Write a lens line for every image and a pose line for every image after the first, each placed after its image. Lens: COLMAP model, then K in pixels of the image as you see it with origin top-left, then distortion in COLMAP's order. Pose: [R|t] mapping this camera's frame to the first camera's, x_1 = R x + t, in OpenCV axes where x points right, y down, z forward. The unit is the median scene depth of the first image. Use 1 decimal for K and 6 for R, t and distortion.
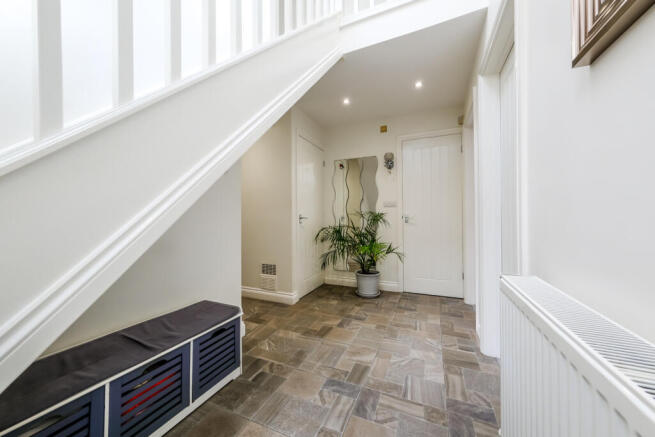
lens RADIAL K [[236.6, 0, 328.0], [0, 236.6, 218.3], [0, 0, 1]] dist [-0.000034, 0.004357]
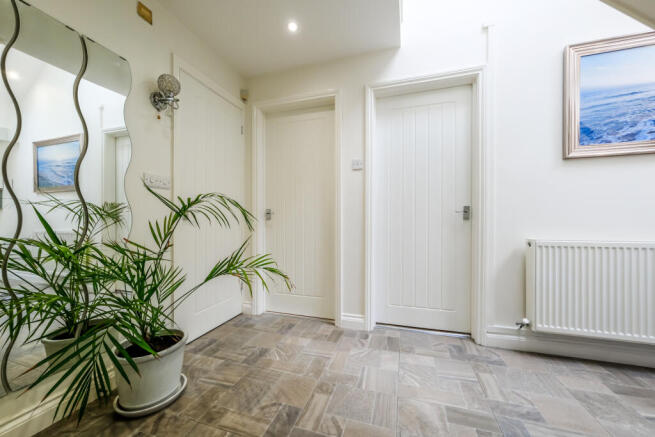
lens RADIAL K [[254.0, 0, 329.0], [0, 254.0, 219.4], [0, 0, 1]] dist [-0.000283, 0.005695]
pose [[-0.127813, 0.010767, 0.991740, -0.490857], [-0.001051, 0.999939, -0.010991, 0.053376], [-0.991798, -0.002447, -0.127794, 1.277008]]
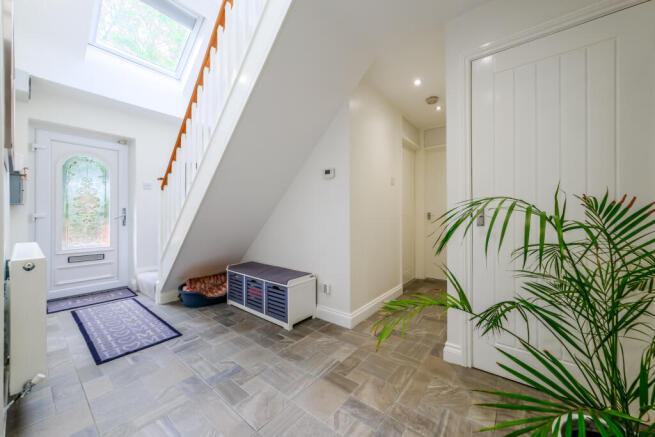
lens RADIAL K [[236.6, 0, 328.0], [0, 236.6, 218.3], [0, 0, 1]] dist [-0.000034, 0.004357]
pose [[-0.242515, 0.014436, -0.970040, 0.741681], [0.007307, 0.999888, 0.013053, 0.003564], [0.970120, -0.003922, -0.242594, 1.310988]]
